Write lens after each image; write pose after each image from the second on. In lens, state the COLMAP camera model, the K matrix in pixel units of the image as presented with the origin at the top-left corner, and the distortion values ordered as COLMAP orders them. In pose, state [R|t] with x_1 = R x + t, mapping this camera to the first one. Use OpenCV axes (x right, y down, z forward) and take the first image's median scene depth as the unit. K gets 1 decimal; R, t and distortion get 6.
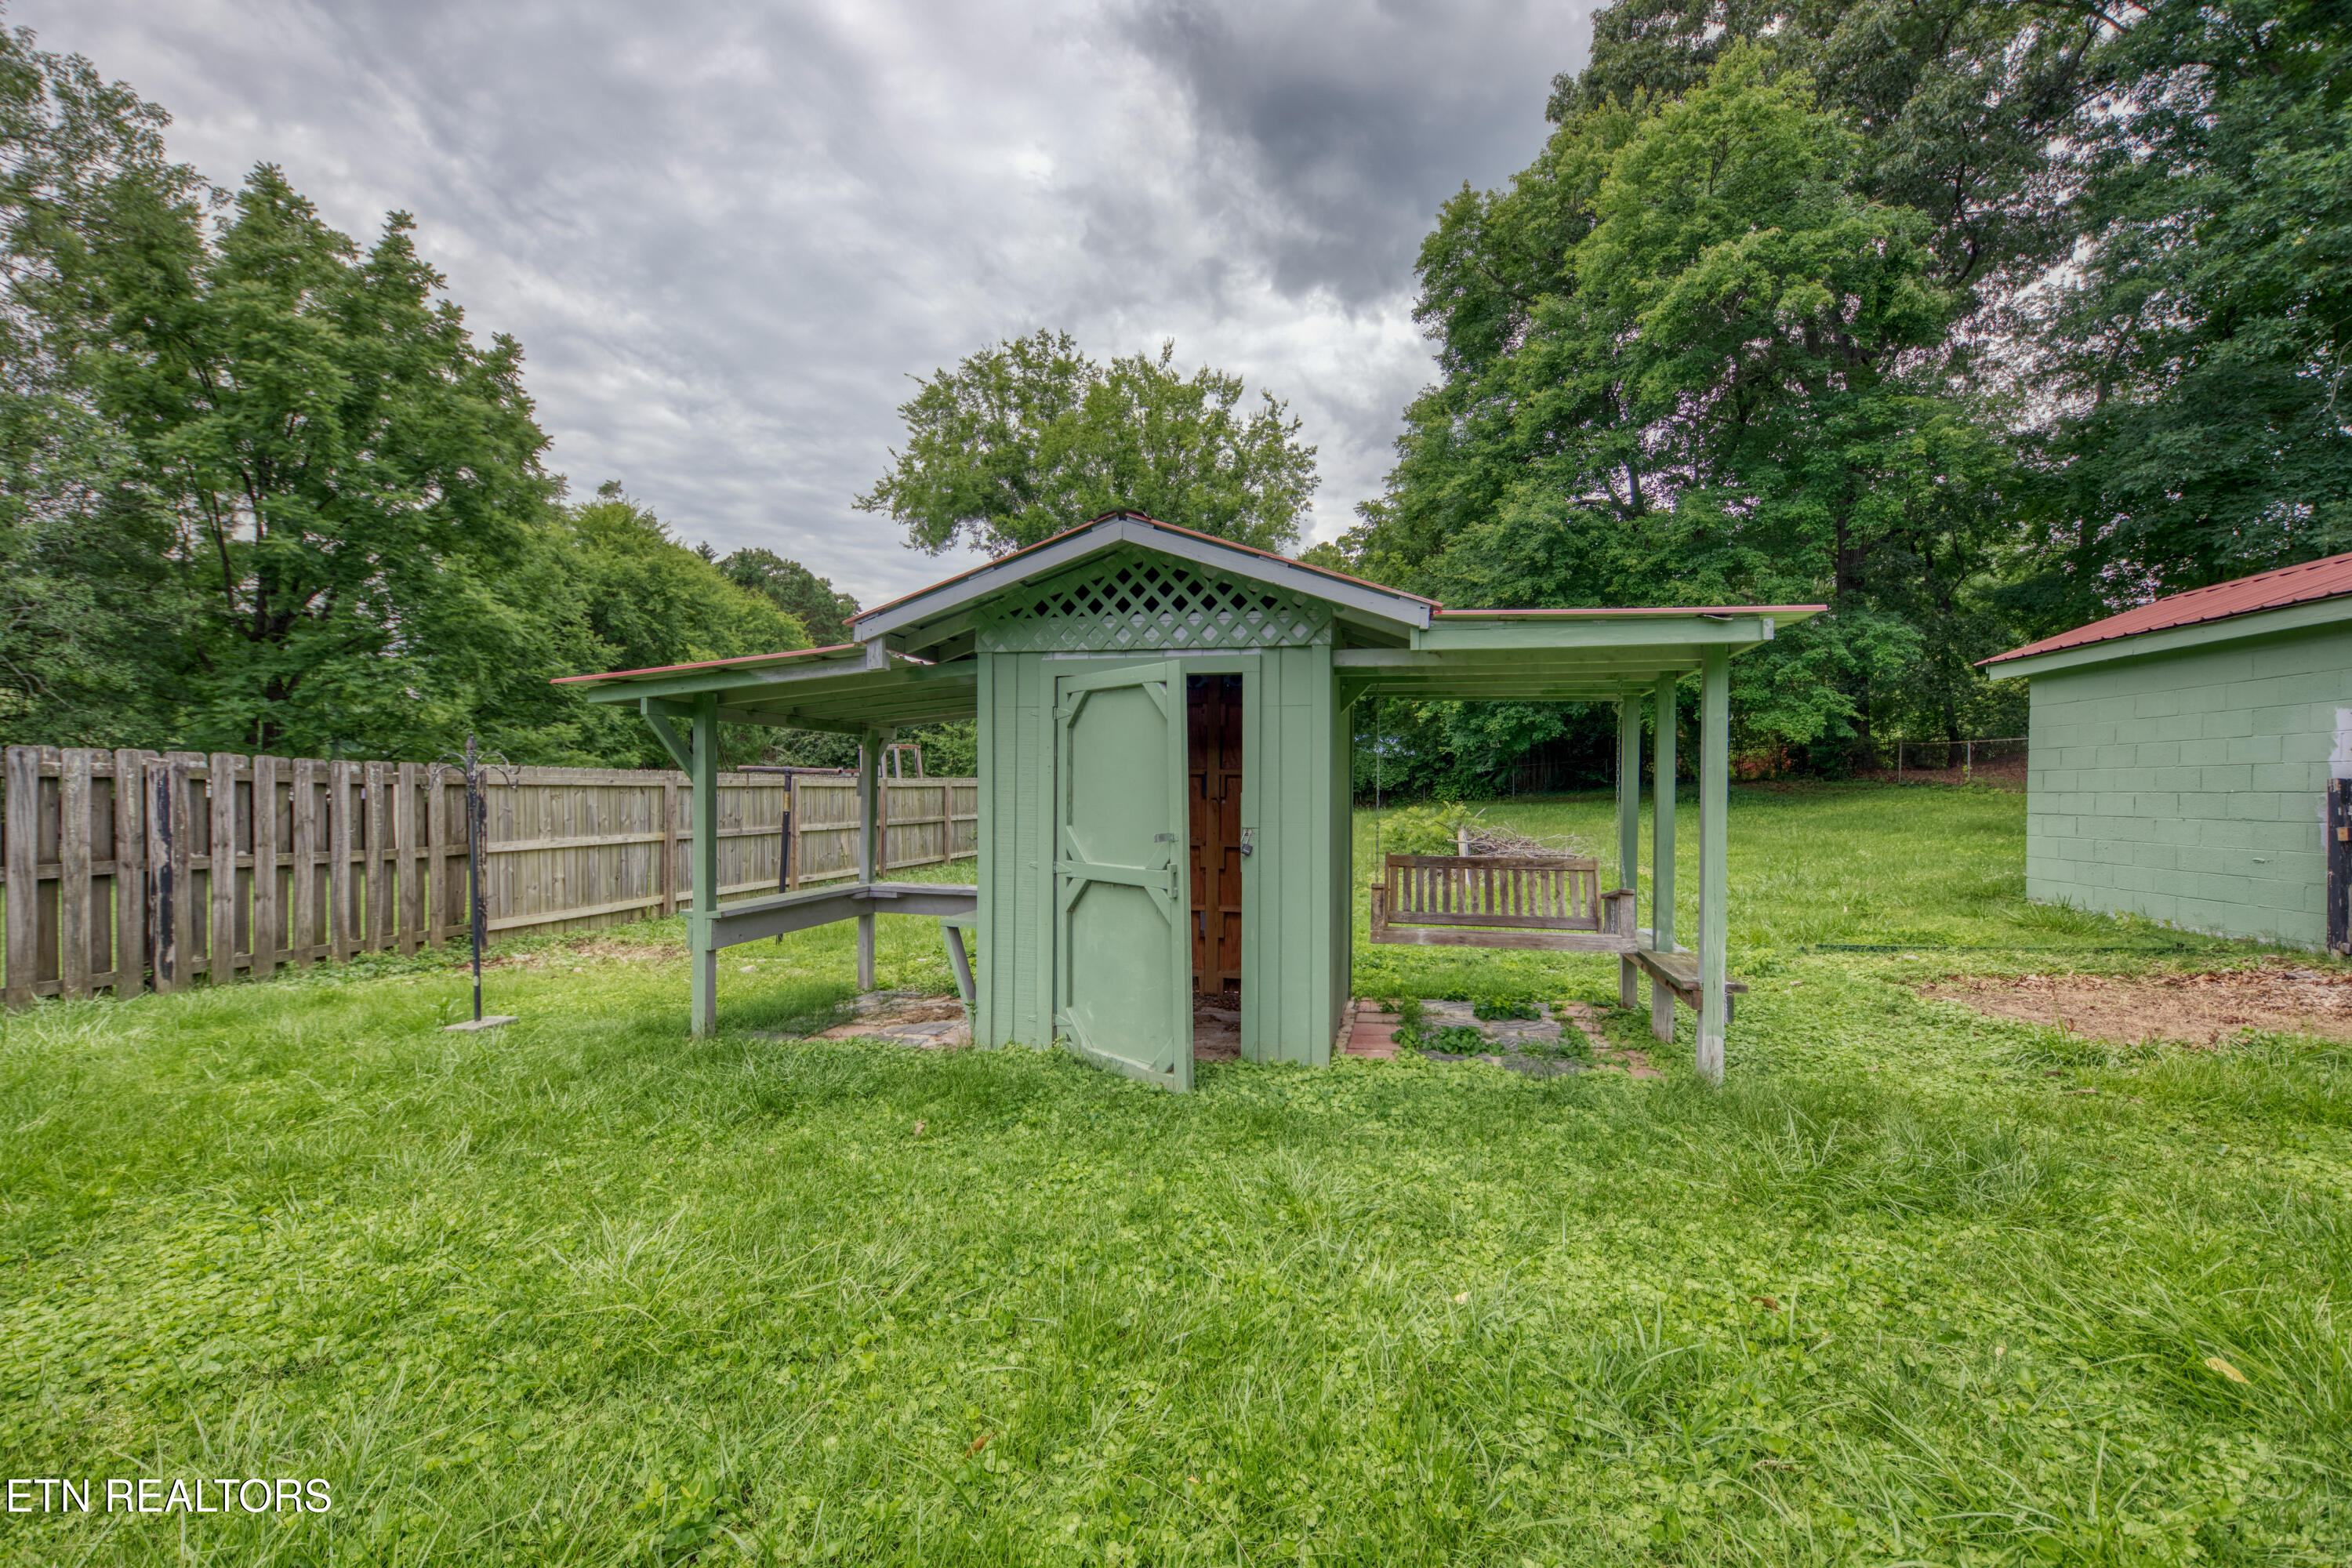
lens RADIAL K [[955.3, 0, 1177.9], [0, 955.3, 795.1], [0, 0, 1]] dist [0.011086, -0.001647]
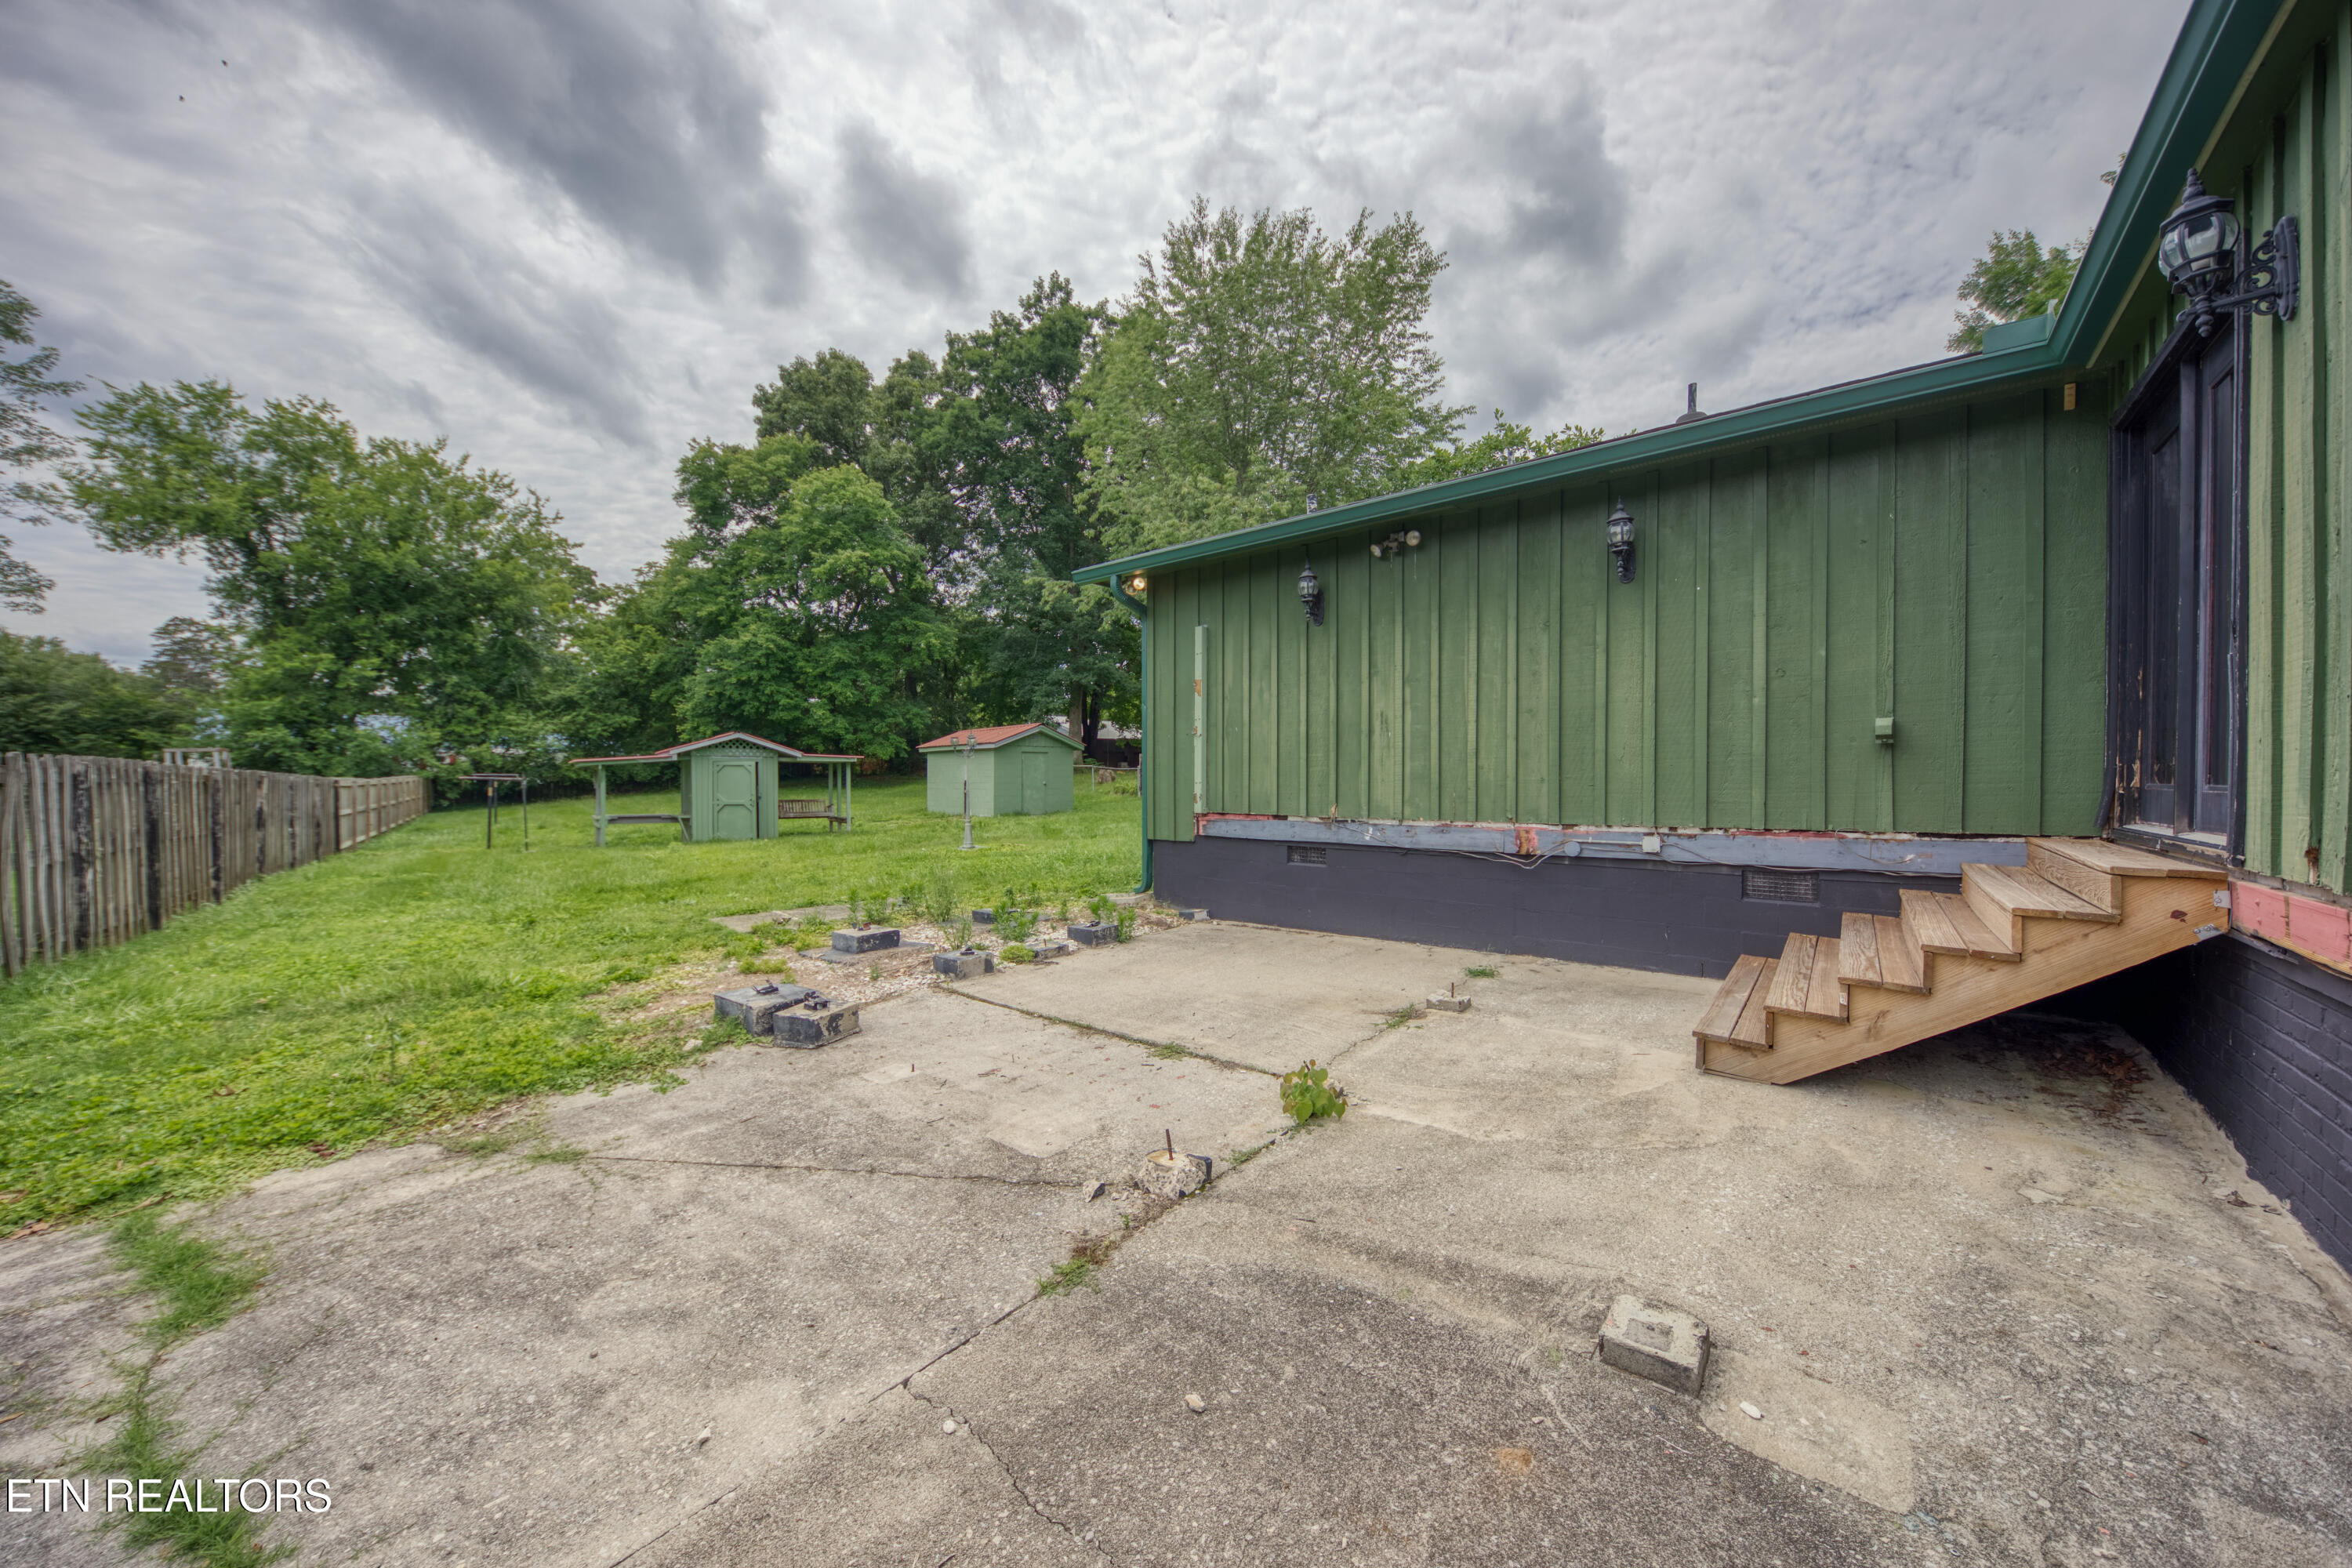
lens RADIAL K [[824.4, 0, 1183.3], [0, 824.4, 790.4], [0, 0, 1]] dist [0.009596, -0.001418]
pose [[0.627714, -0.018756, 0.778218, -0.329239], [0.011212, 0.999824, 0.015053, -0.003099], [-0.778364, -0.000723, 0.627813, -0.596072]]
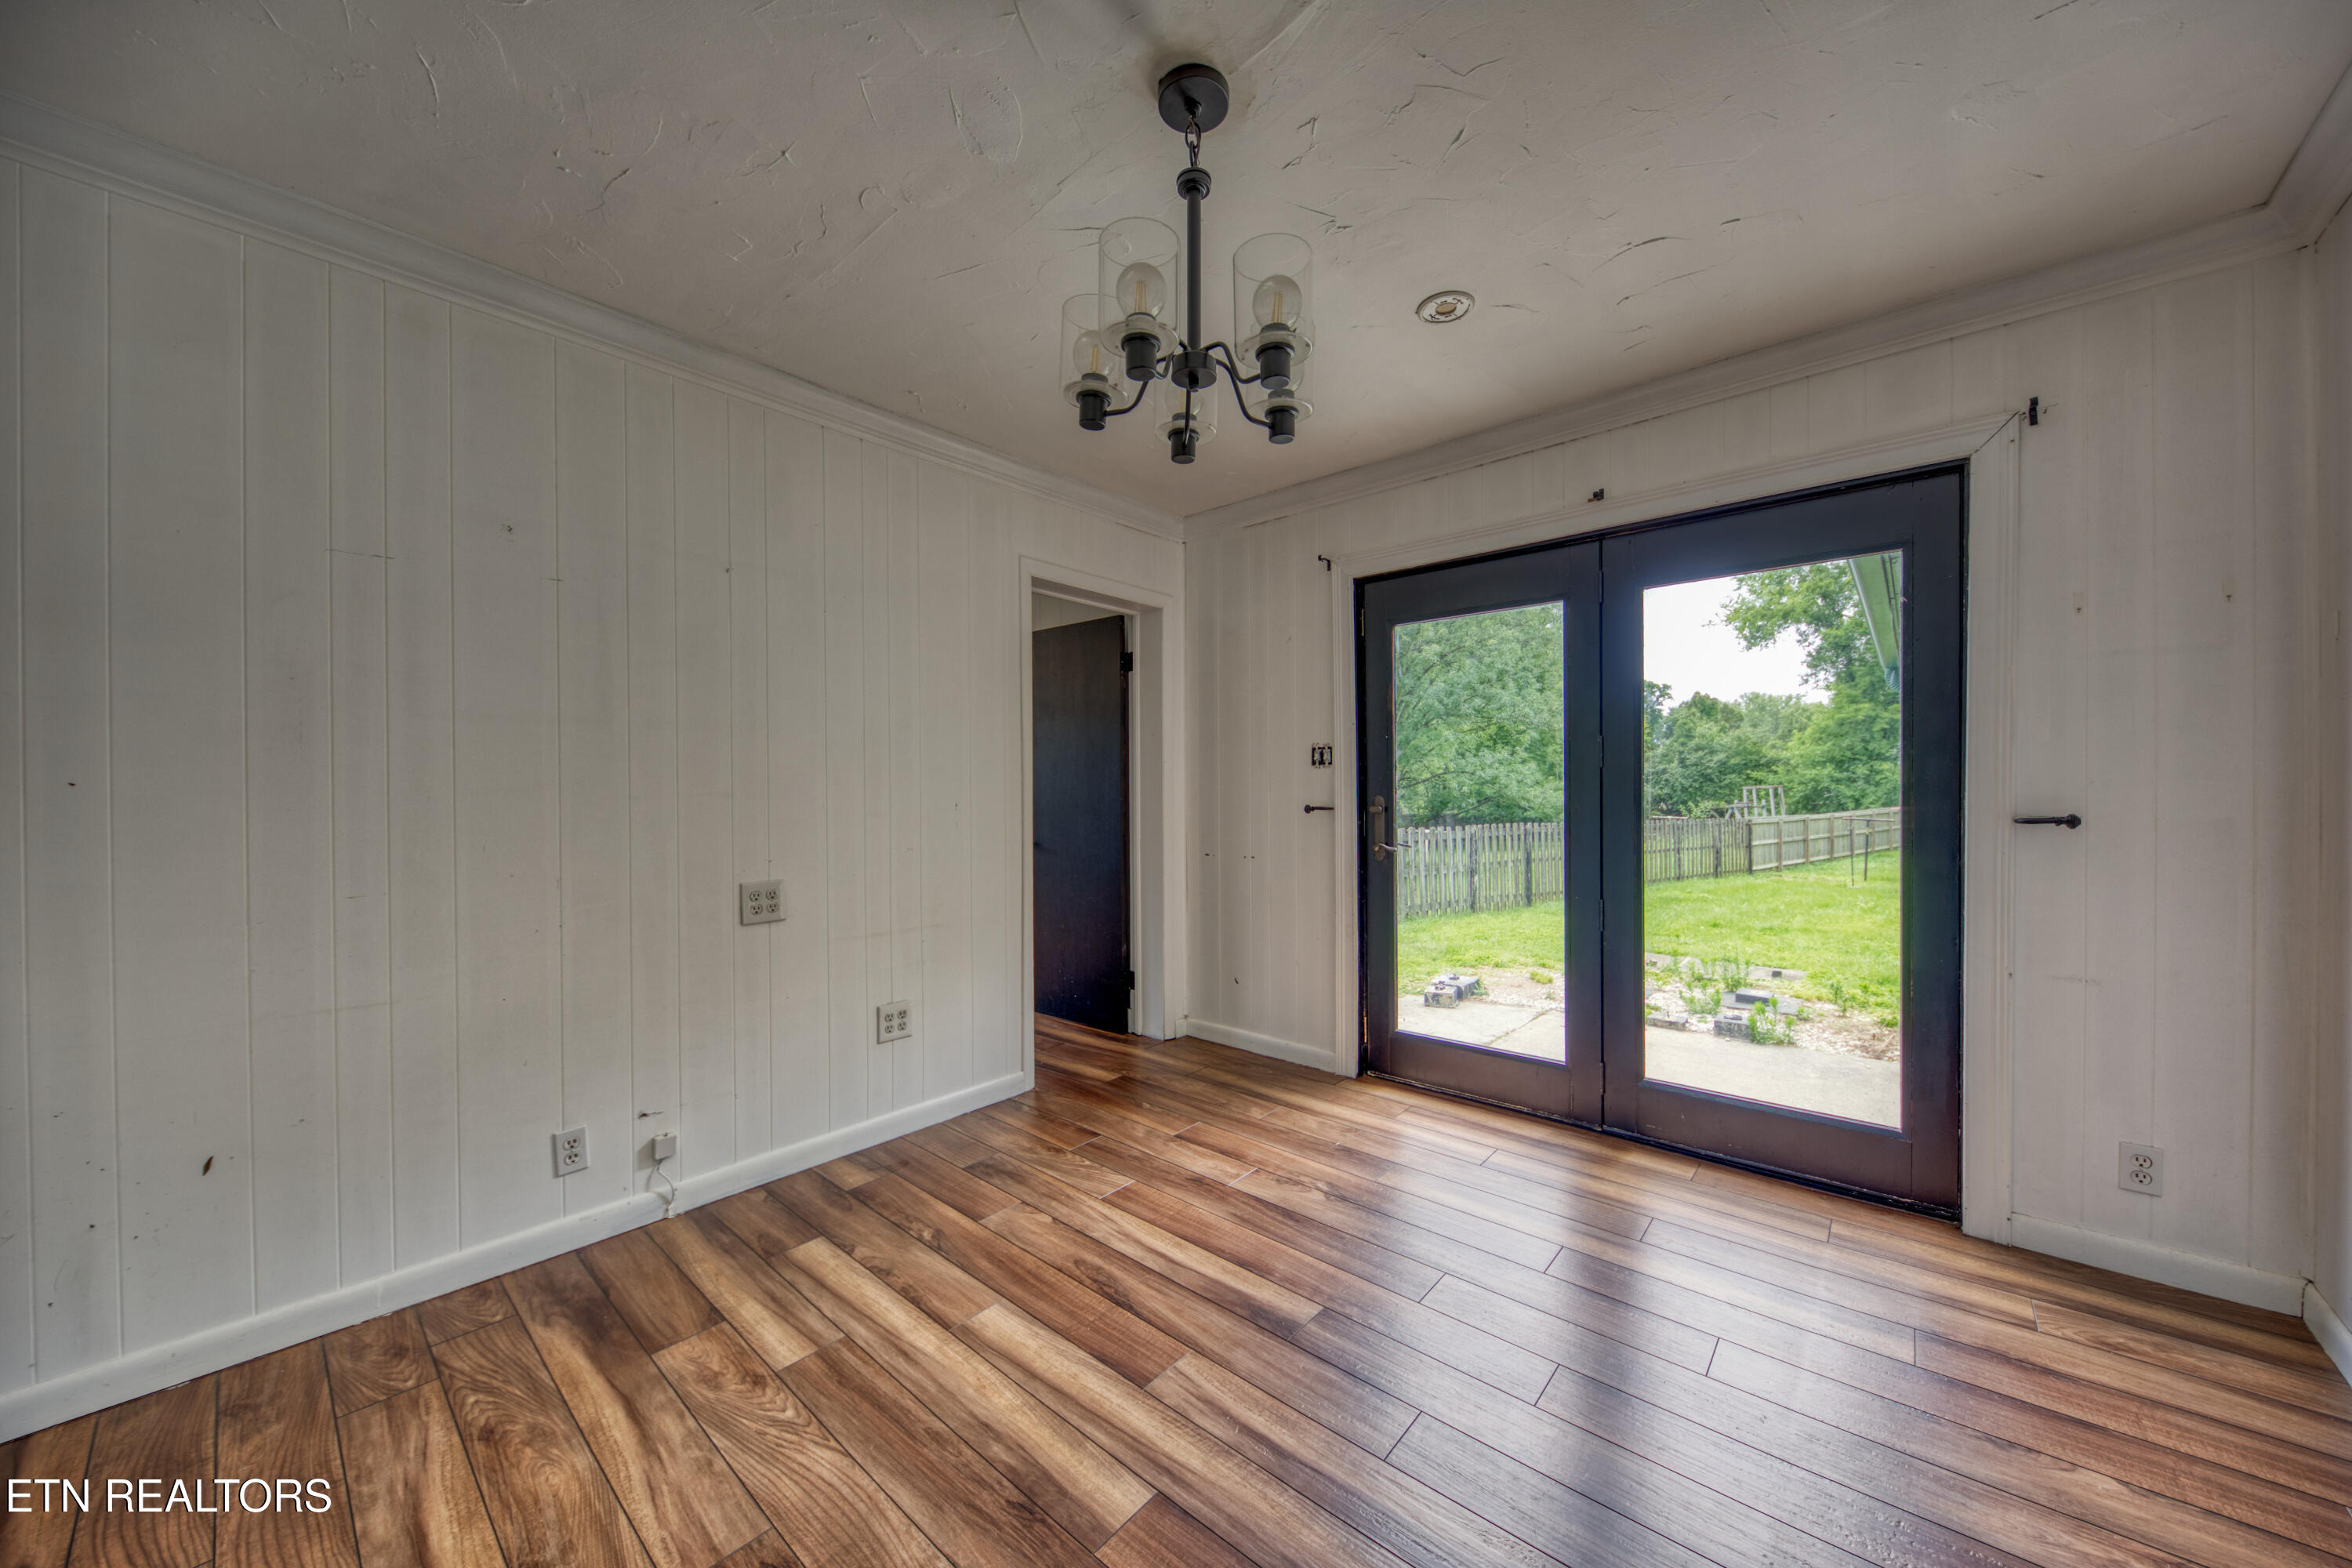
lens RADIAL K [[824.4, 0, 1206.0], [0, 824.4, 794.0], [0, 0, 1]] dist [0.009596, -0.001418]
pose [[0.768378, -0.006989, -0.639958, -0.117468], [0.003667, 0.999972, -0.006518, -0.032724], [0.639986, 0.002661, 0.768382, -0.741752]]
